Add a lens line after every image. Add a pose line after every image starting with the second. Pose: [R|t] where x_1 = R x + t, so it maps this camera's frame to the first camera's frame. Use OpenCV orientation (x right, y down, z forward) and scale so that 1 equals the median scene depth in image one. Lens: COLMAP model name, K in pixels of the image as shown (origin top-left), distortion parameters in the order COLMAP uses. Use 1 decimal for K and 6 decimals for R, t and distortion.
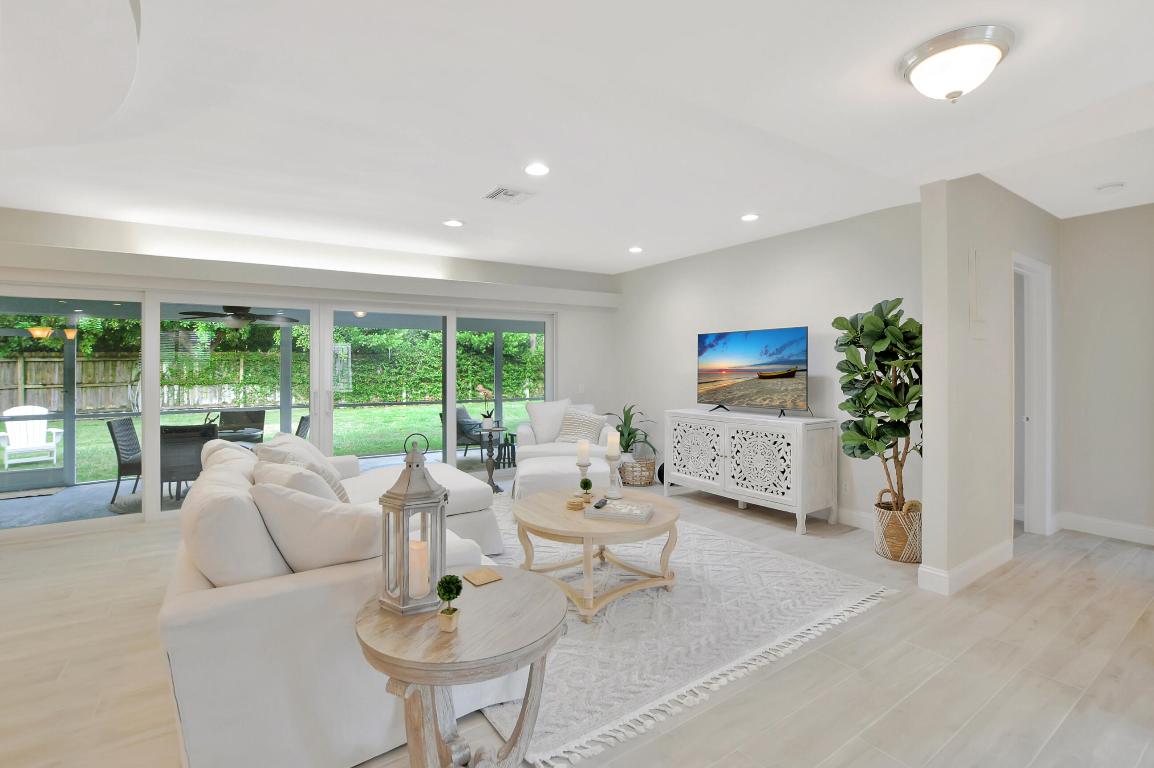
lens RADIAL K [[520.8, 0, 572.8], [0, 520.8, 366.7], [0, 0, 1]] dist [-0.011901, -0.000410]
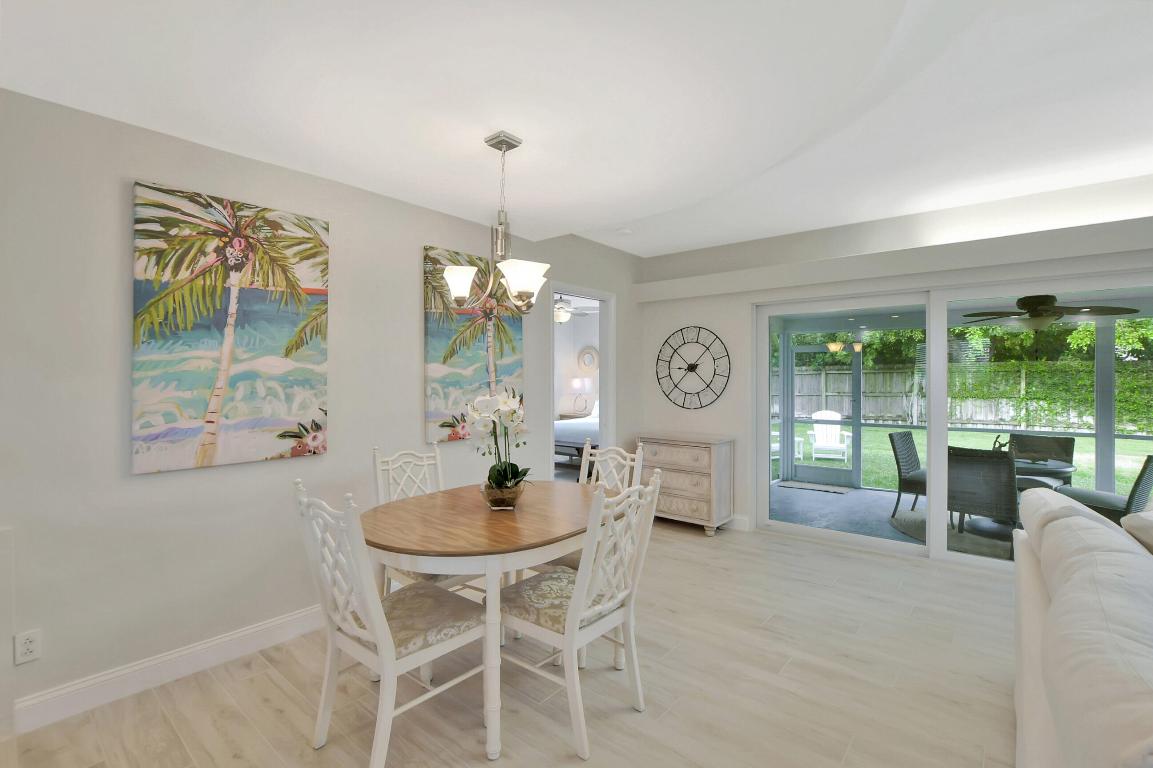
lens RADIAL K [[520.4, 0, 572.3], [0, 520.4, 366.7], [0, 0, 1]] dist [-0.011901, -0.000410]
pose [[0.291163, -0.016125, -0.956538, -0.077431], [-0.005624, 0.999812, -0.018566, 0.000346], [0.956657, 0.010786, 0.291017, 0.078383]]
